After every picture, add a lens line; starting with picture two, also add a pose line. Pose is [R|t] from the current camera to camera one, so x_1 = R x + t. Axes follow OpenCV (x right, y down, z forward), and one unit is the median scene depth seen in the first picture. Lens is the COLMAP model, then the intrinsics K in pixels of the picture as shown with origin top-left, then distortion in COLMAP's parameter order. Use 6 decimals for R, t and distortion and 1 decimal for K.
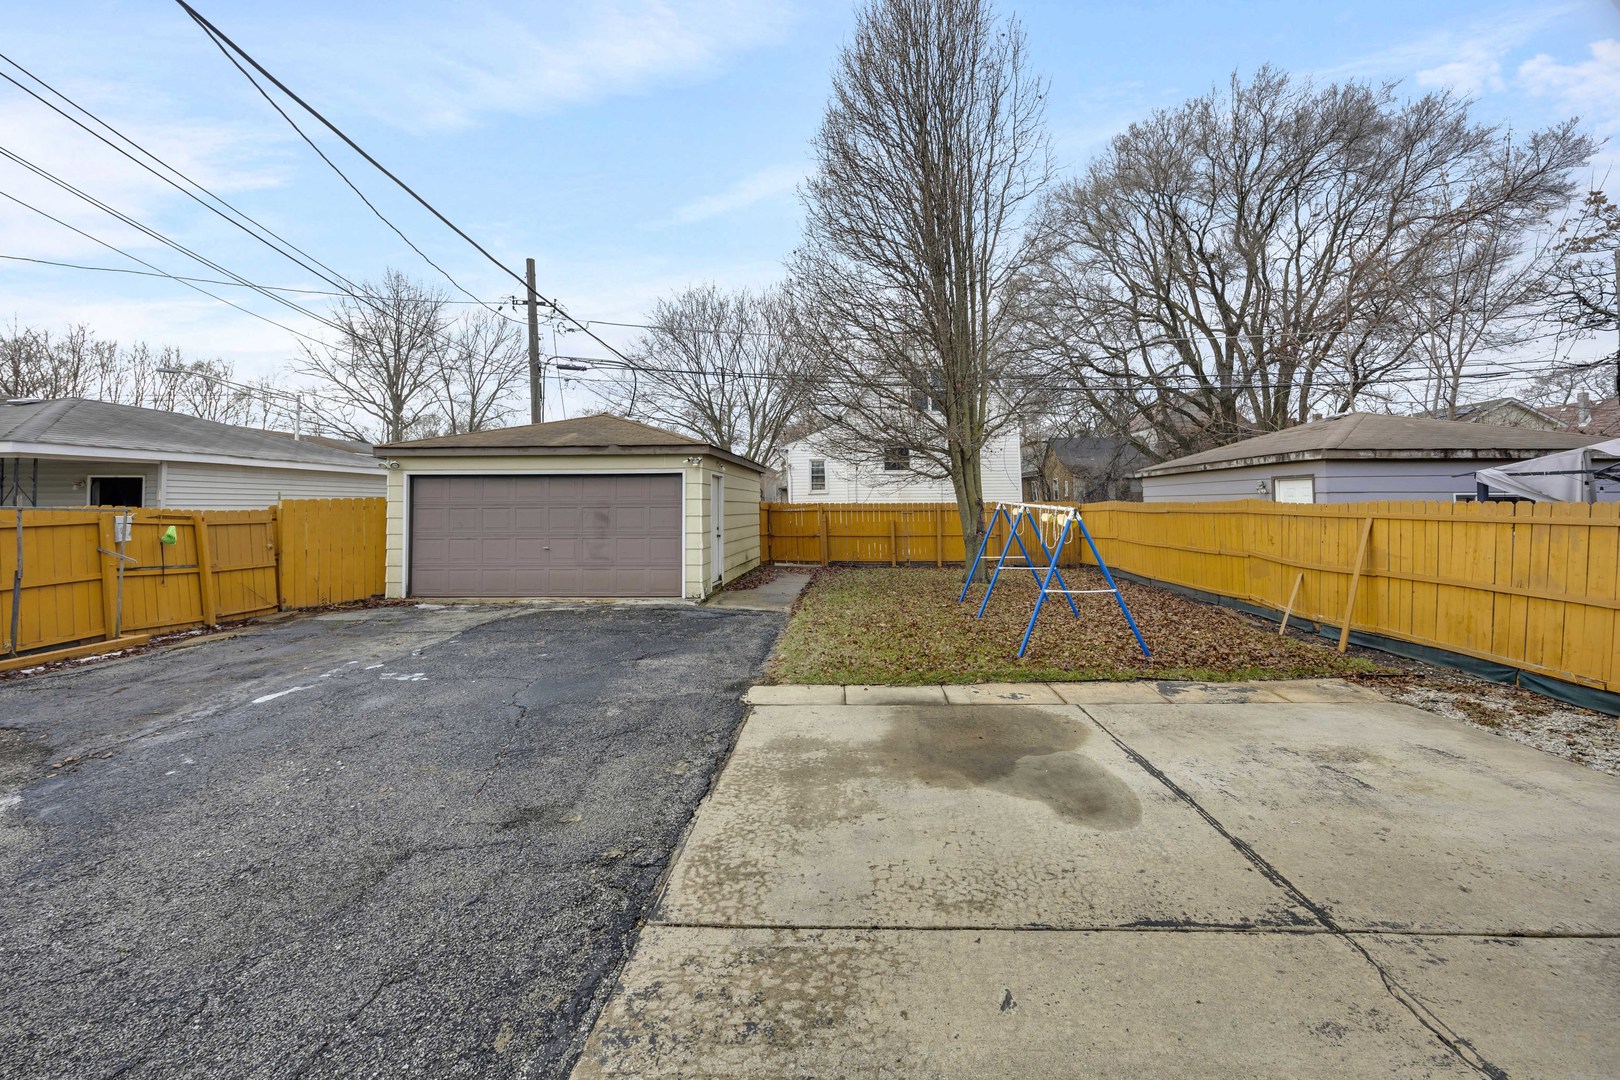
lens RADIAL K [[644.6, 0, 810.0], [0, 644.6, 487.4], [0, 0, 1]] dist [-0.001438, -0.000240]
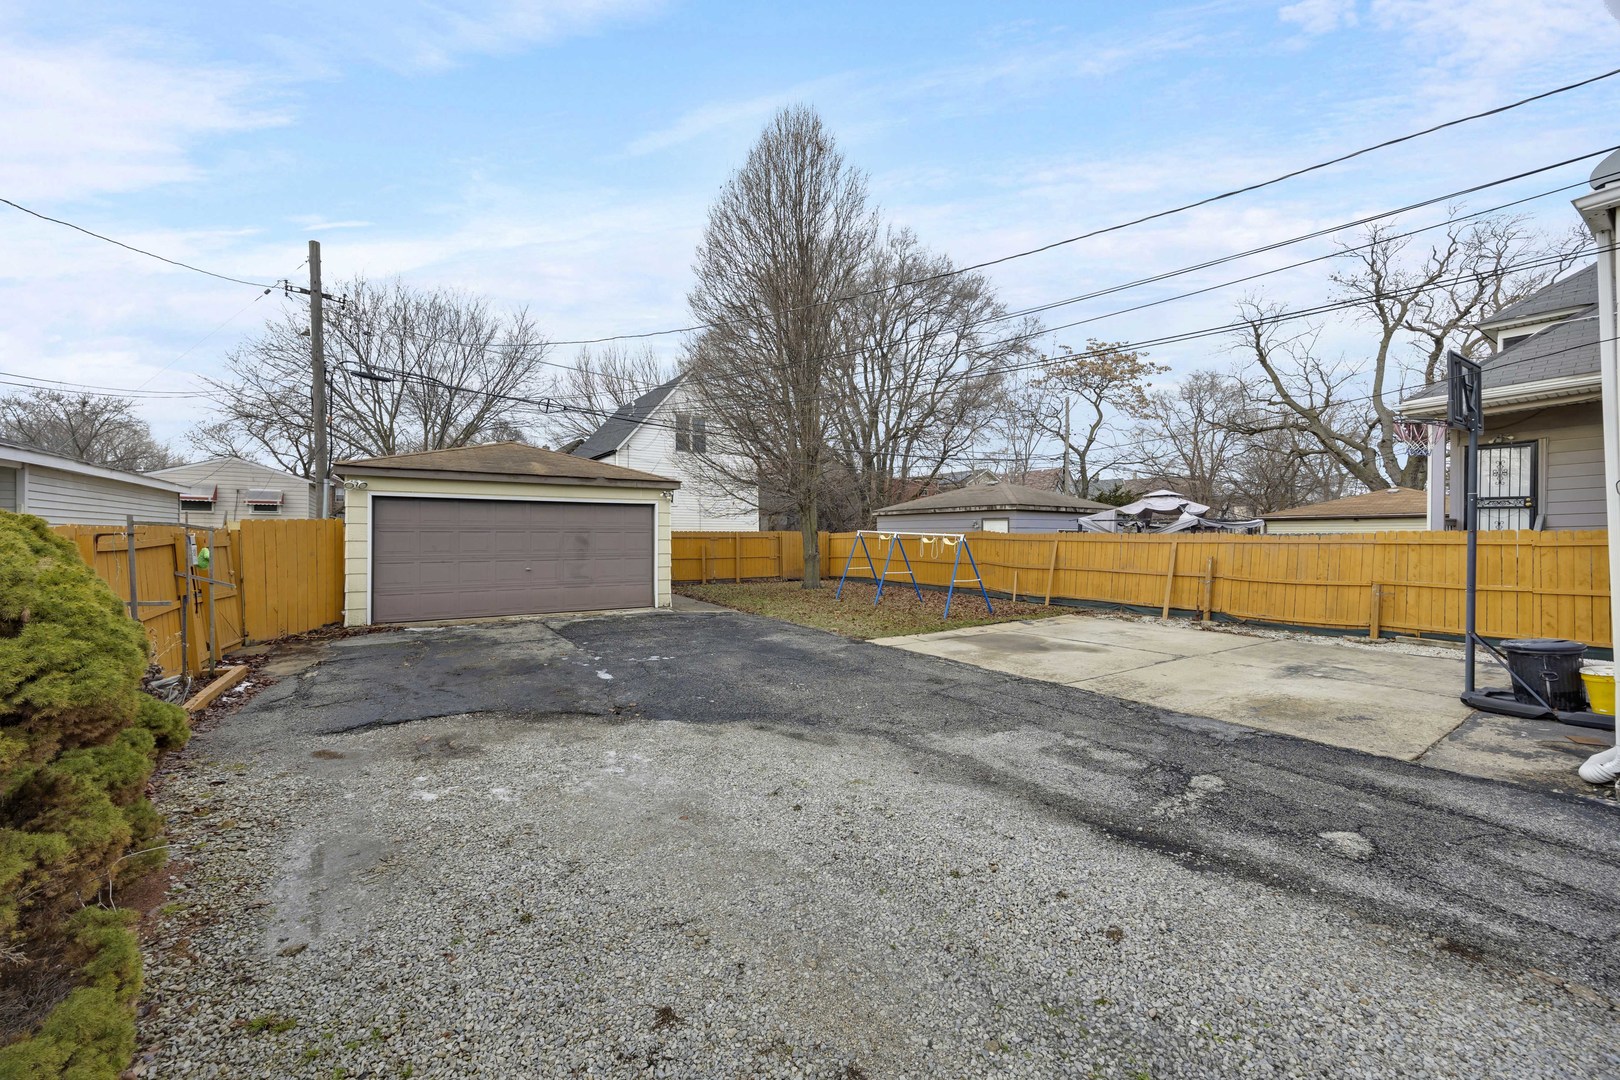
lens RADIAL K [[625.8, 0, 808.6], [0, 625.8, 549.7], [0, 0, 1]] dist [0.000829, 0.000039]
pose [[0.825746, -0.006113, 0.564009, -0.617514], [-0.022379, 0.998799, 0.043590, 0.005438], [-0.563598, -0.048616, 0.824617, -0.127638]]
